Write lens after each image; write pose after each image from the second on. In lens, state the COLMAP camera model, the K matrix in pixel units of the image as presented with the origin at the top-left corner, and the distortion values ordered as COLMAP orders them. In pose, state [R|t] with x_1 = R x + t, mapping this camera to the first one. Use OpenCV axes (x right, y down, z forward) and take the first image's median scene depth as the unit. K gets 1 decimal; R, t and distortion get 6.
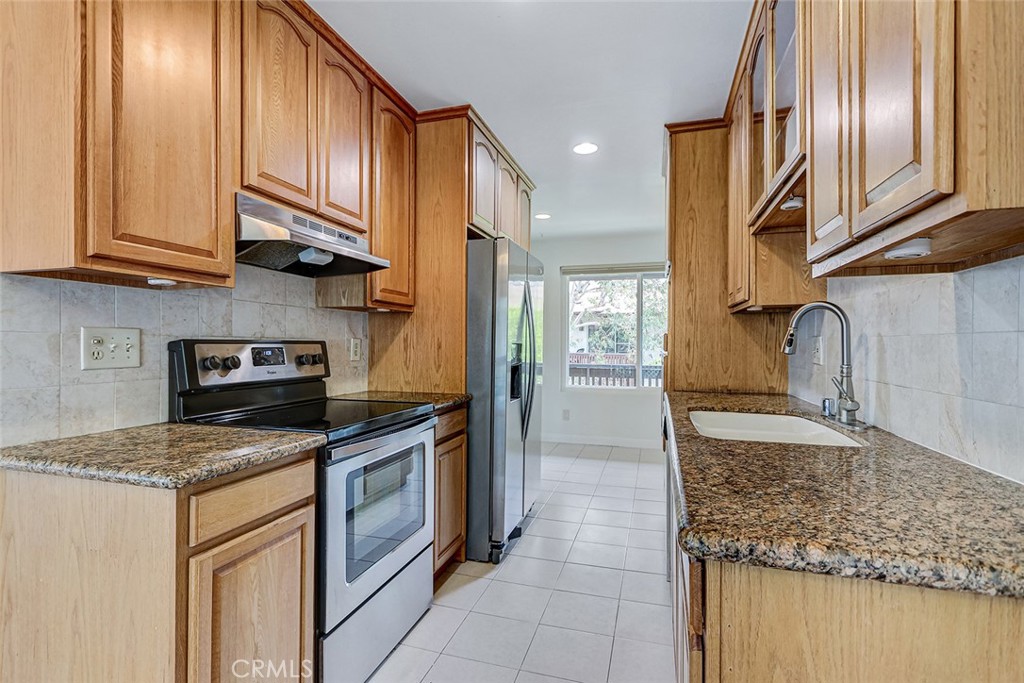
lens RADIAL K [[495.8, 0, 498.8], [0, 495.8, 345.8], [0, 0, 1]] dist [-0.002775, -0.000348]
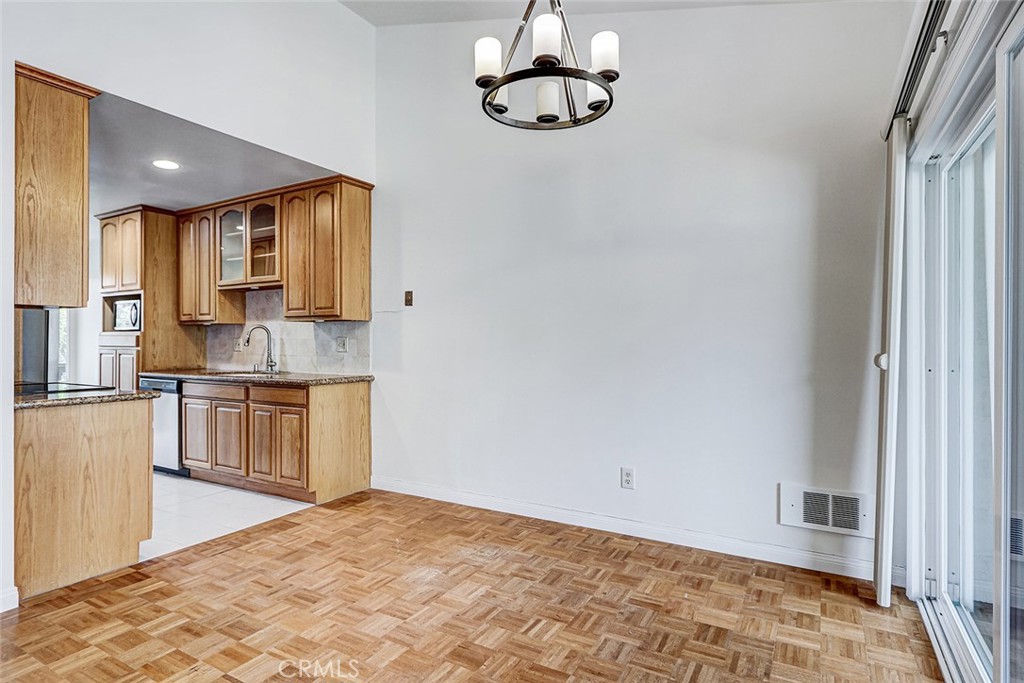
lens RADIAL K [[542.0, 0, 505.0], [0, 542.0, 339.3], [0, 0, 1]] dist [-0.001226, -0.000421]
pose [[0.220167, 0.000267, 0.975462, -1.163468], [0.005362, 0.999985, -0.001484, -0.003692], [-0.975448, 0.005557, 0.220162, -0.546776]]
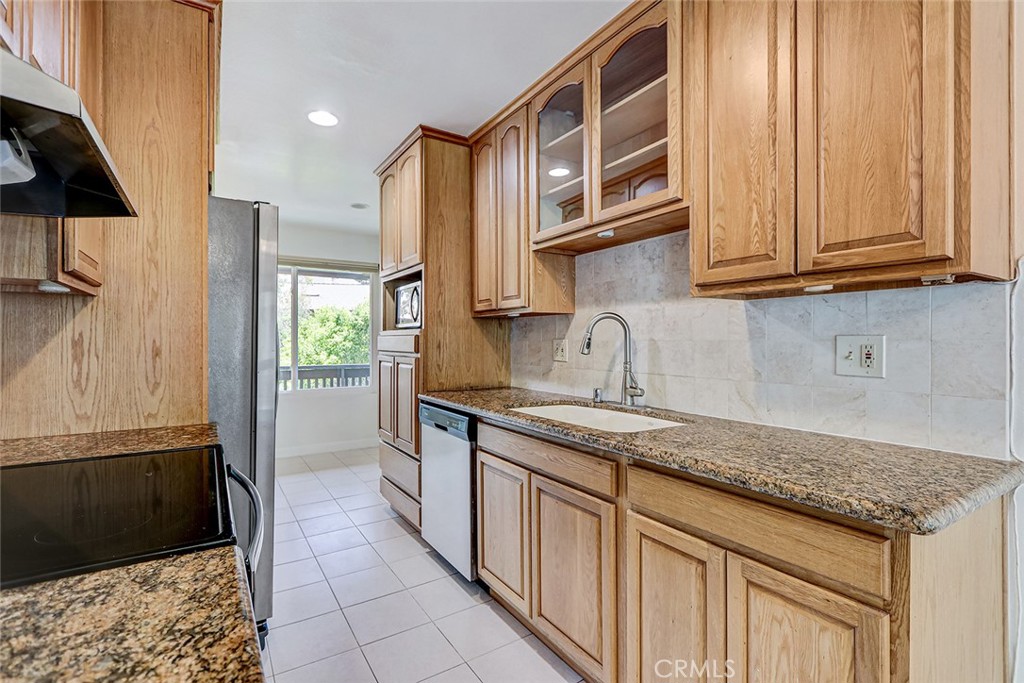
lens RADIAL K [[469.1, 0, 512.0], [0, 469.1, 341.5], [0, 0, 1]] dist [-0.001127, -0.000084]
pose [[0.637851, -0.002943, 0.770154, -0.287879], [0.005385, 0.999985, -0.000638, -0.010642], [-0.770141, 0.004554, 0.637857, 0.275673]]
